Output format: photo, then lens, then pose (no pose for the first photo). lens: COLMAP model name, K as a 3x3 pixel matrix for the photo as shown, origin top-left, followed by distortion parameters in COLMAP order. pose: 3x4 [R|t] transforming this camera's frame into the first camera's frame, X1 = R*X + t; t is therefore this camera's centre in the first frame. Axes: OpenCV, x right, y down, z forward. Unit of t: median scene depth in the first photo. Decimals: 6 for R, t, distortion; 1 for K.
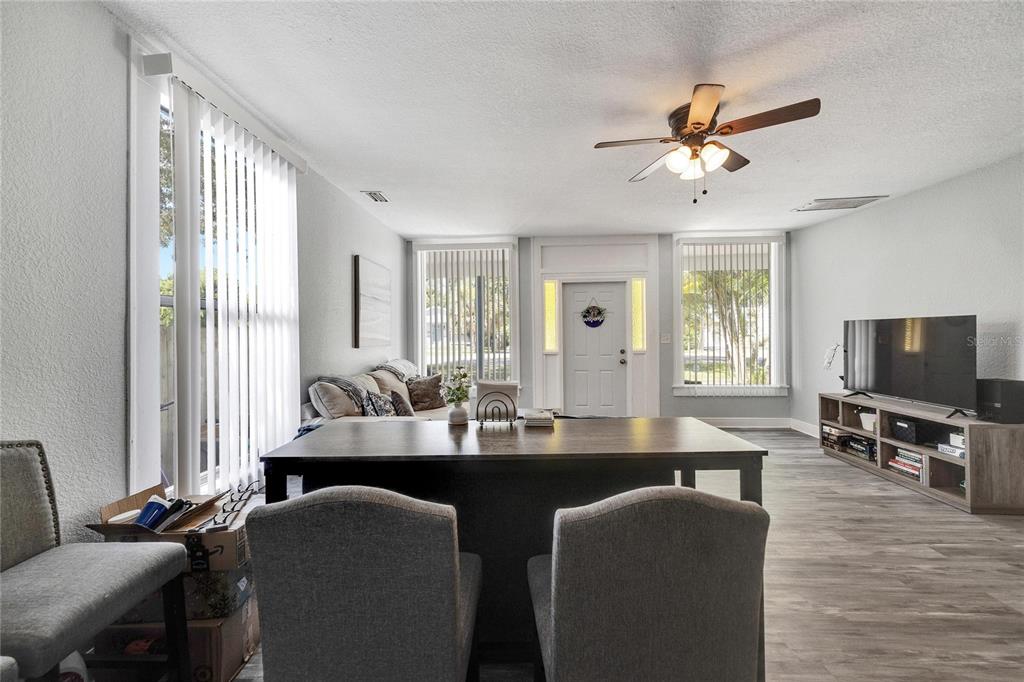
lens RADIAL K [[397.6, 0, 508.3], [0, 397.6, 338.4], [0, 0, 1]] dist [-0.000190, 0.000181]
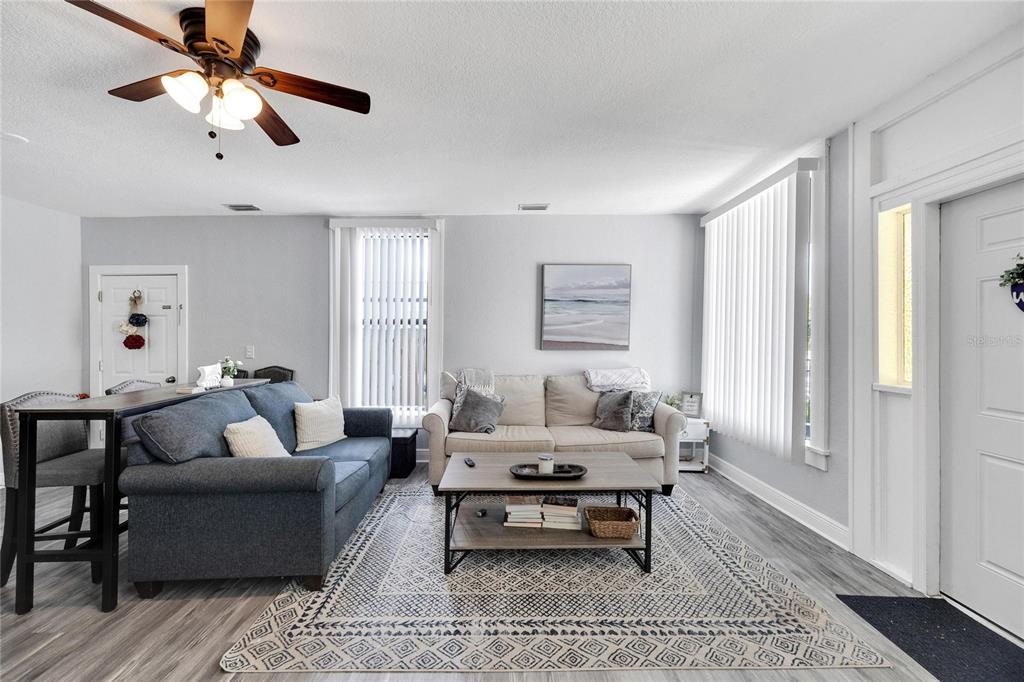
lens RADIAL K [[392.8, 0, 503.1], [0, 392.8, 338.8], [0, 0, 1]] dist [0.000255, 0.000086]
pose [[0.053404, 0.014737, -0.998464, 0.501294], [-0.013397, 0.999812, 0.014040, -0.015306], [0.998483, 0.012627, 0.053592, 0.617602]]
